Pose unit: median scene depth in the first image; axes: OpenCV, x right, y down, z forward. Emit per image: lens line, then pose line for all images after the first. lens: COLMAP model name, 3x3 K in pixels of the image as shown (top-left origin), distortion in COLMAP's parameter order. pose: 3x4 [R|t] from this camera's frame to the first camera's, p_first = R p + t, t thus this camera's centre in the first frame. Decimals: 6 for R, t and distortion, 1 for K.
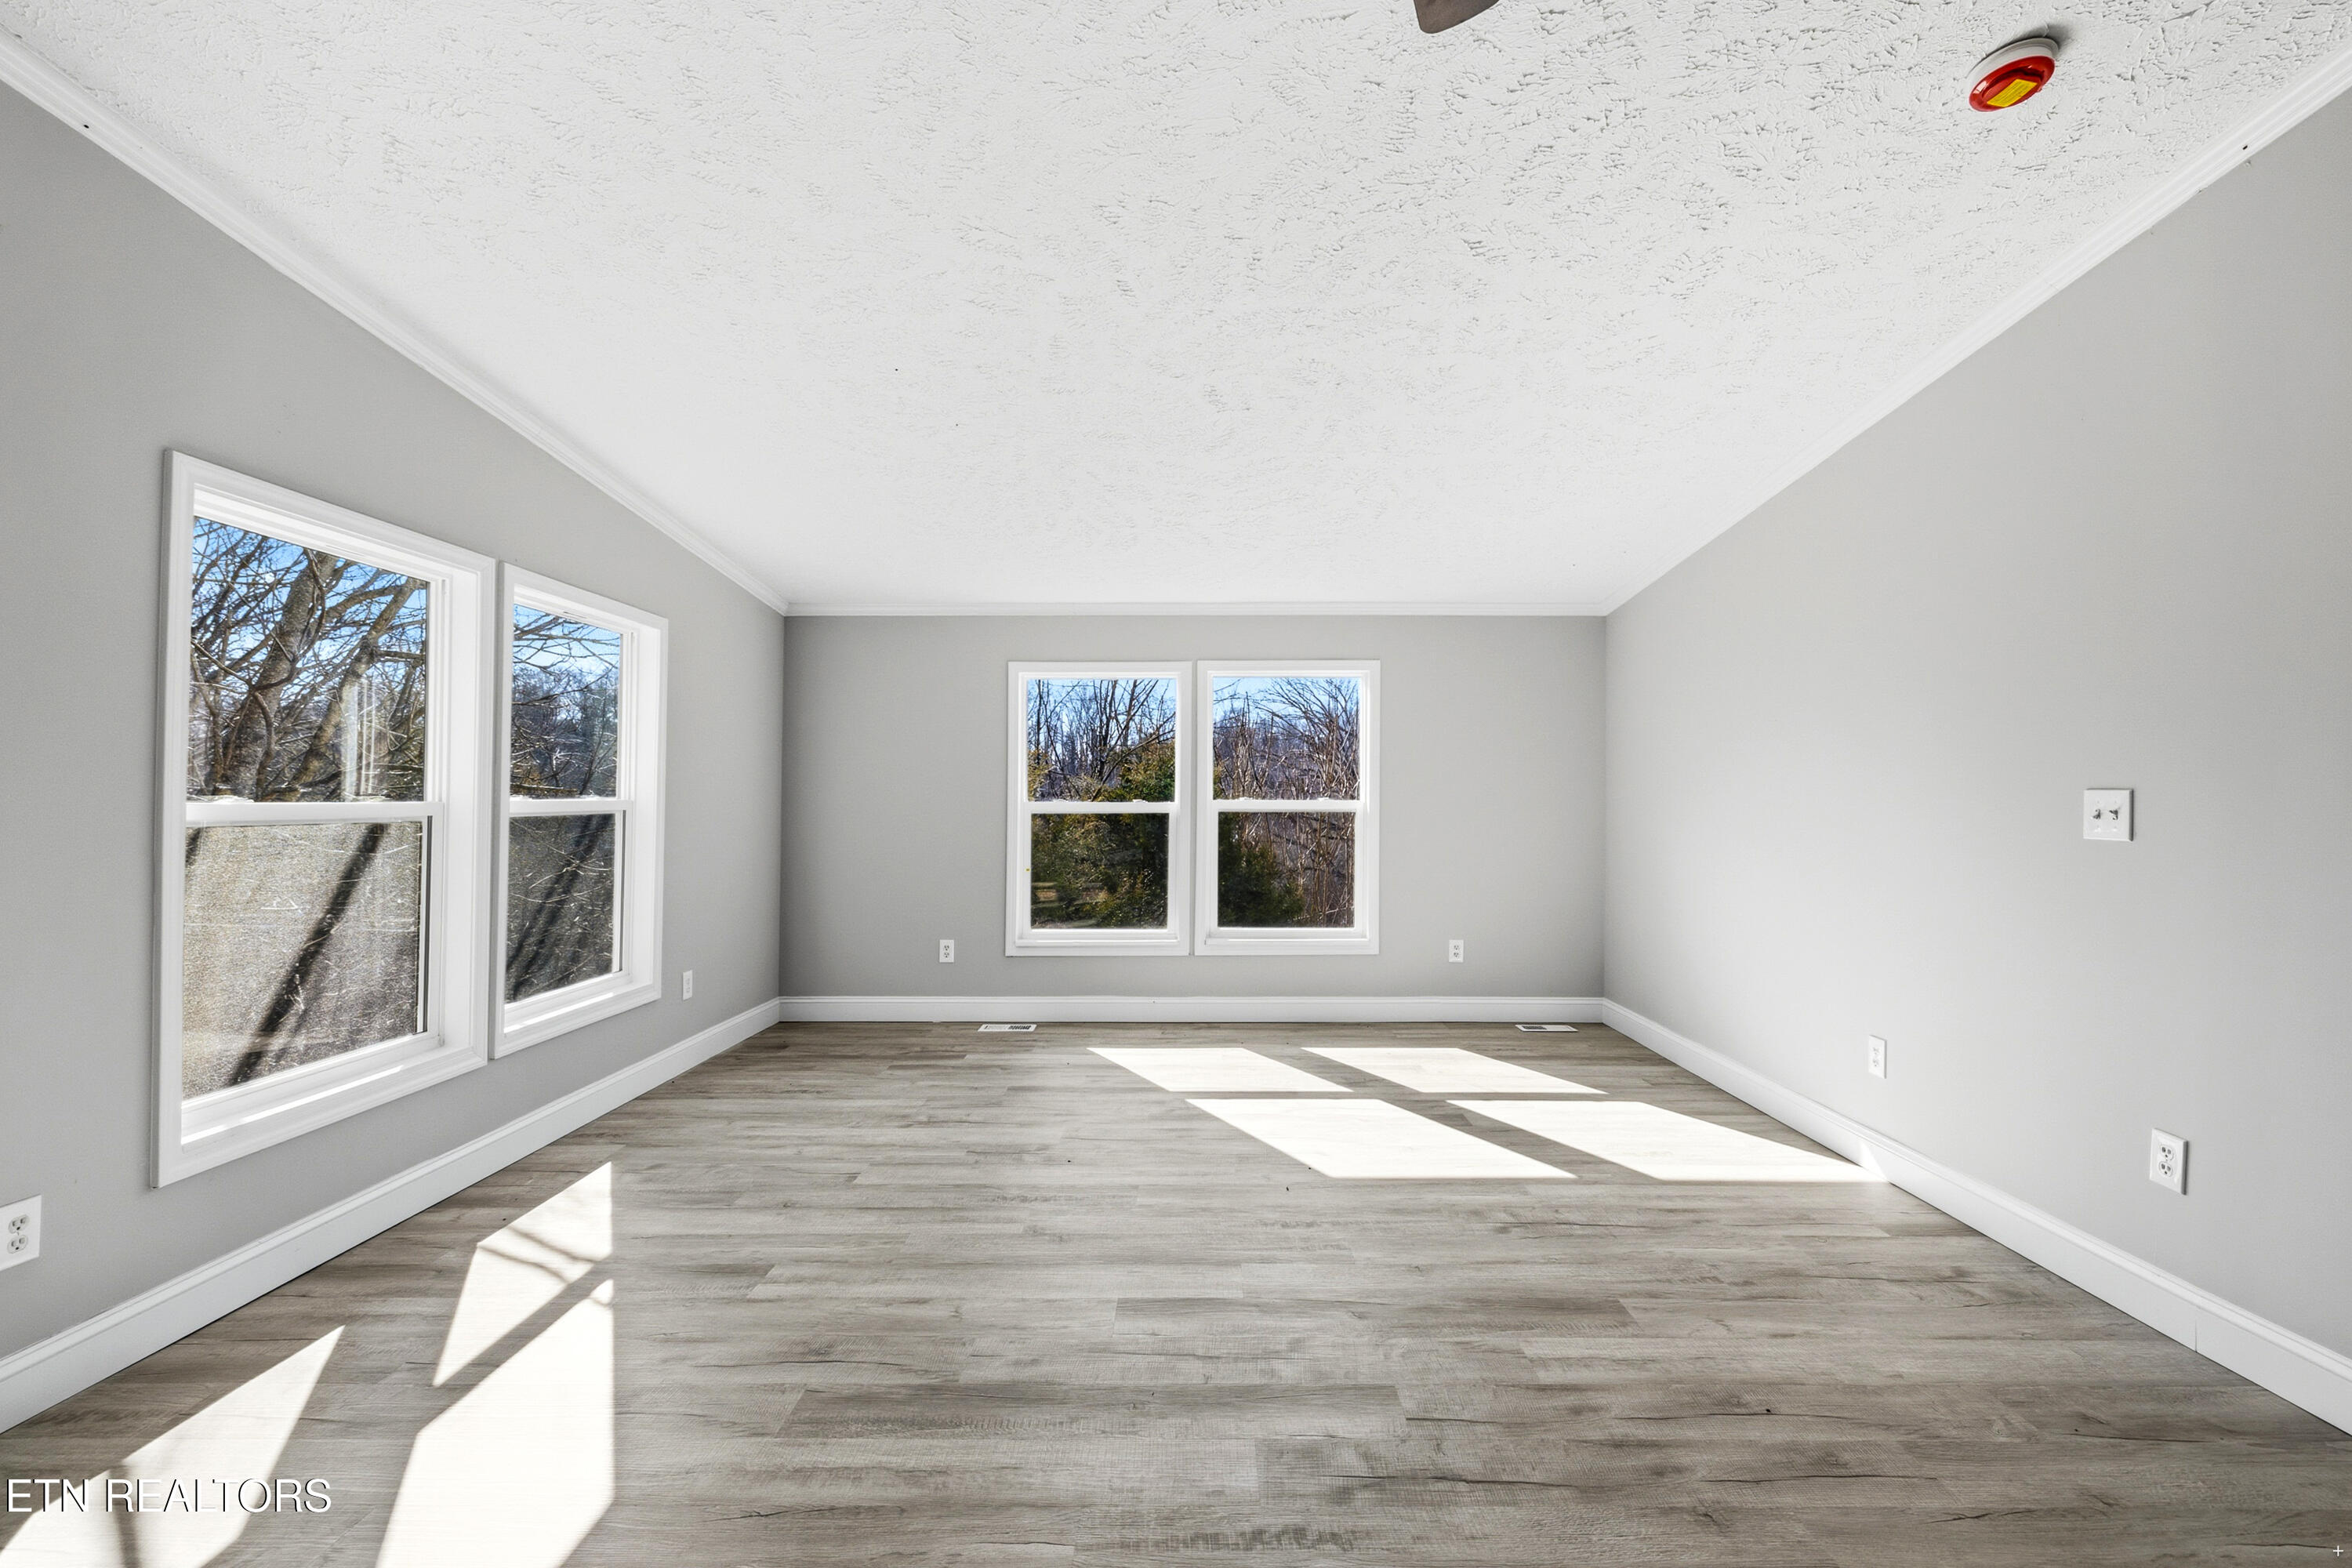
lens RADIAL K [[978.8, 0, 1182.3], [0, 978.8, 794.4], [0, 0, 1]] dist [0.001541, -0.000100]
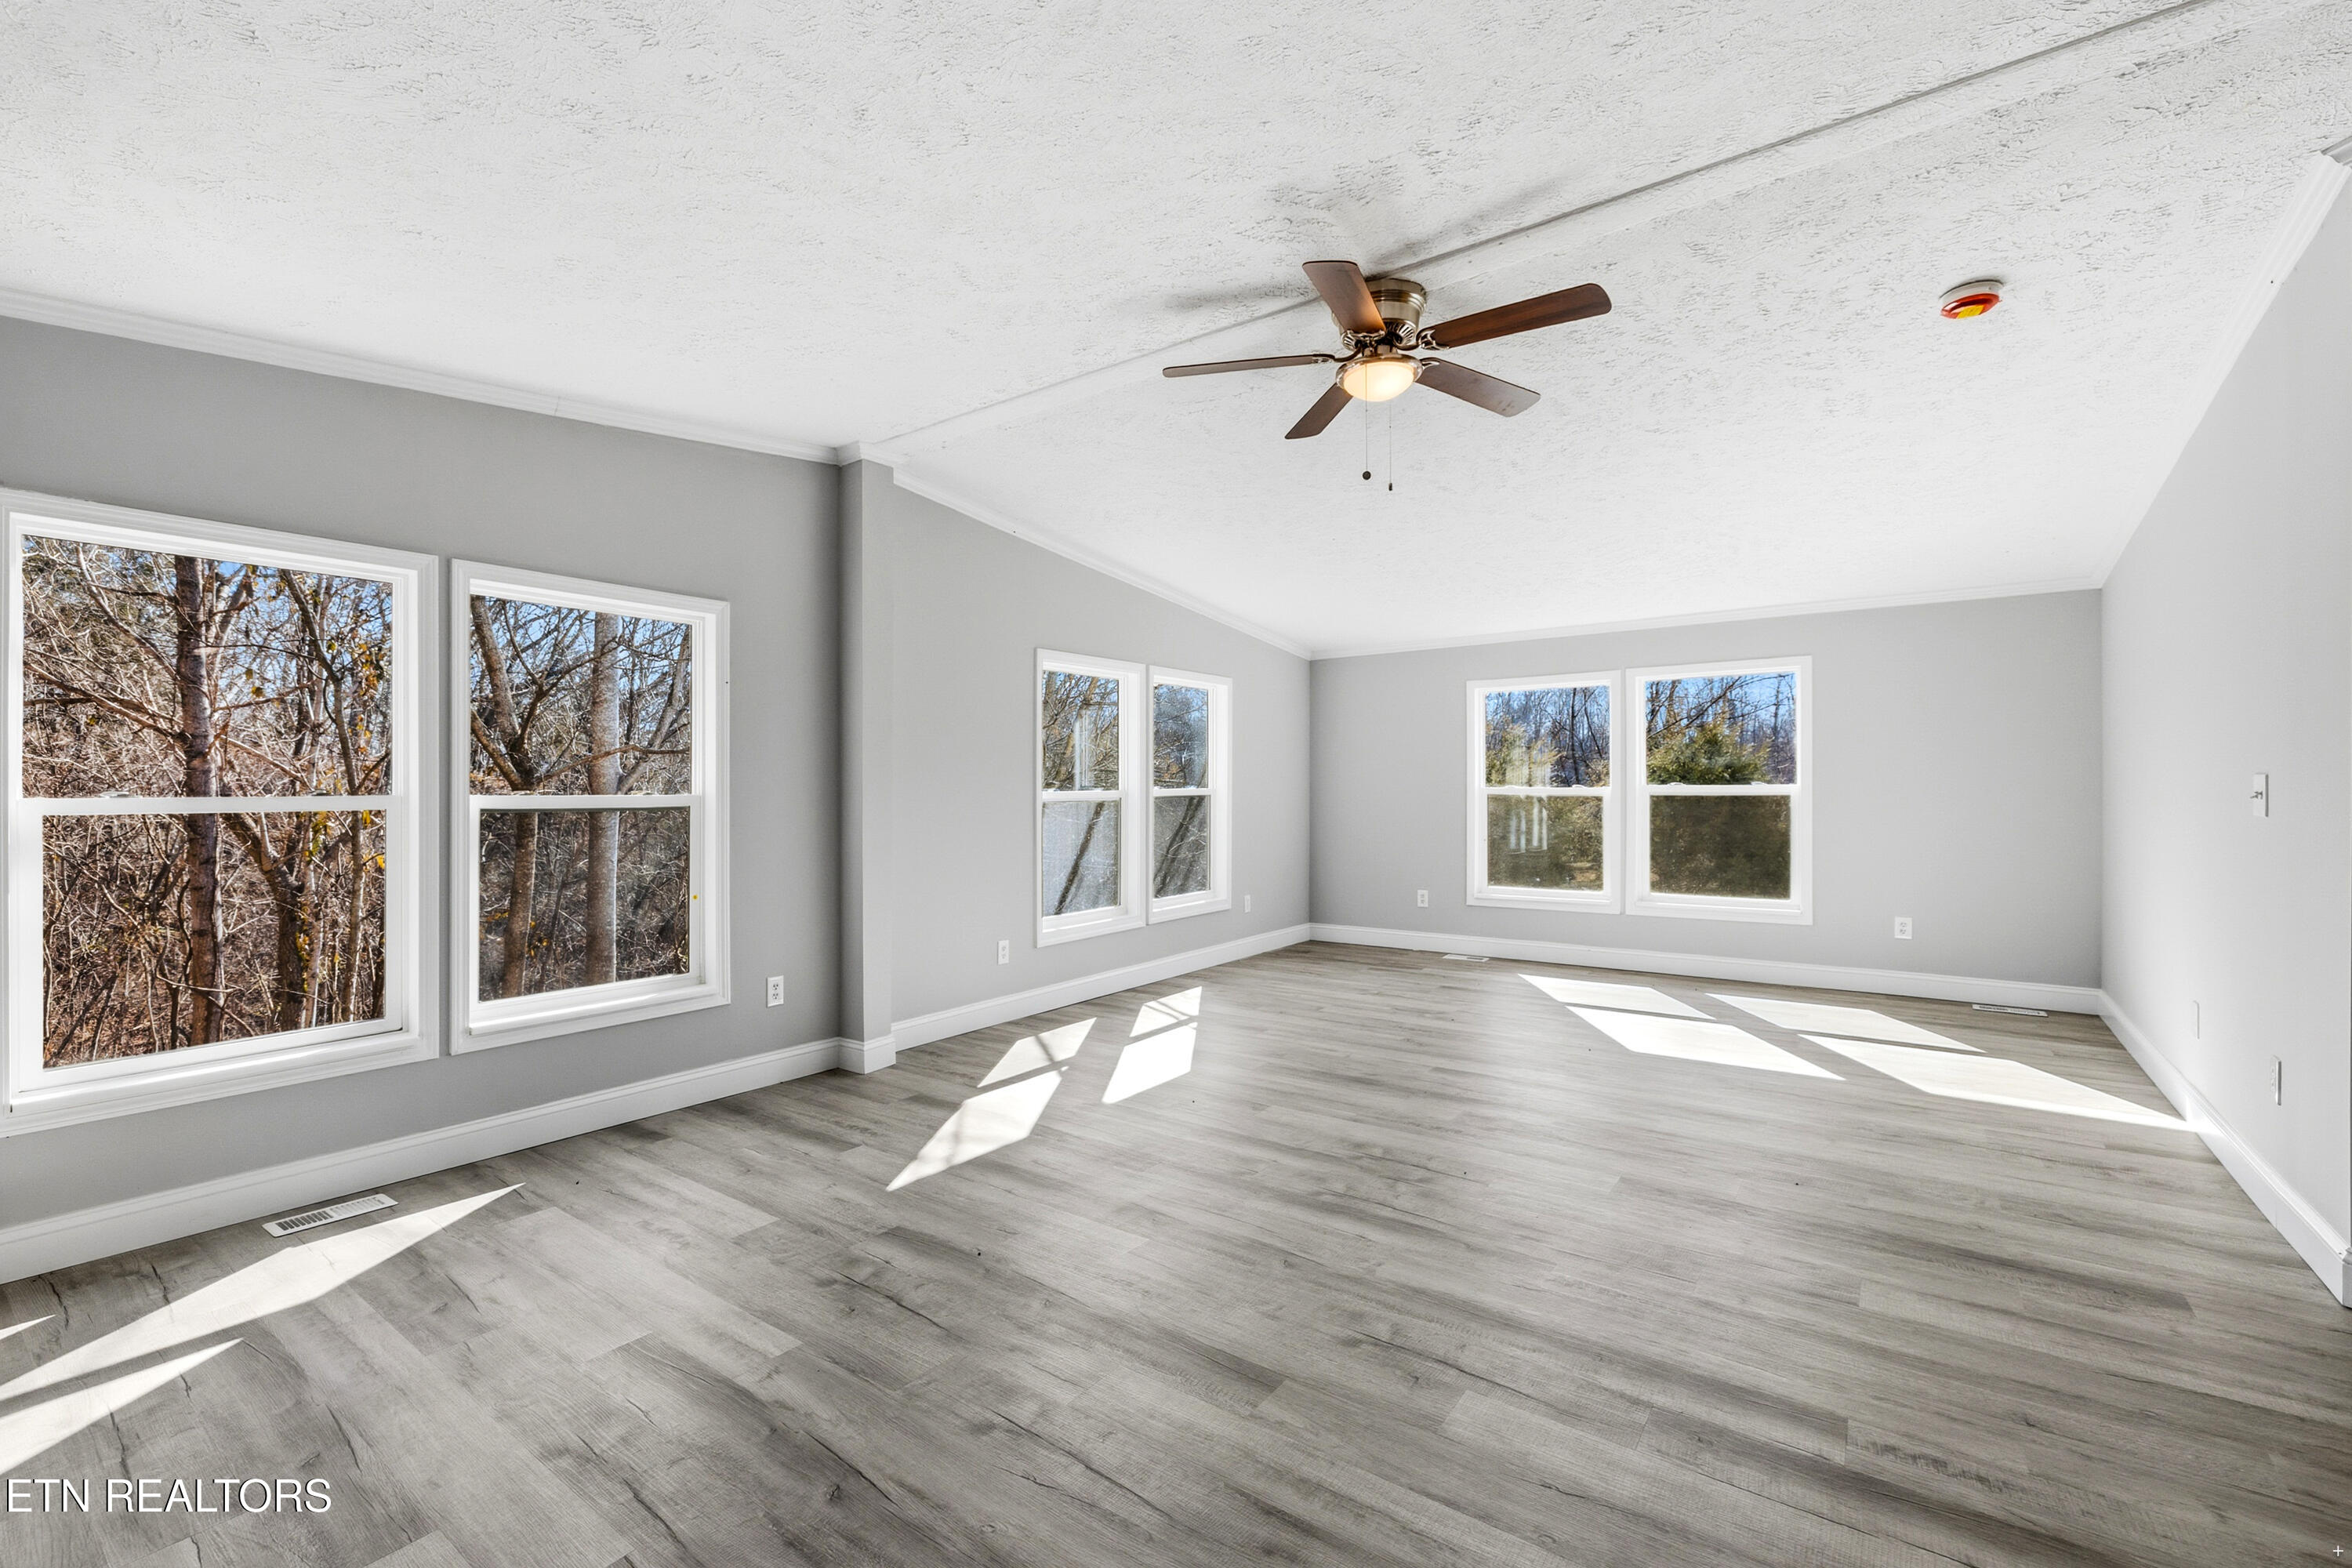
lens RADIAL K [[992.5, 0, 1174.6], [0, 992.5, 789.6], [0, 0, 1]] dist [-0.003329, -0.000324]
pose [[0.833761, -0.004851, -0.552104, 0.329629], [0.011866, 0.999888, 0.009135, -0.009225], [0.551998, -0.014168, 0.833725, -0.469477]]
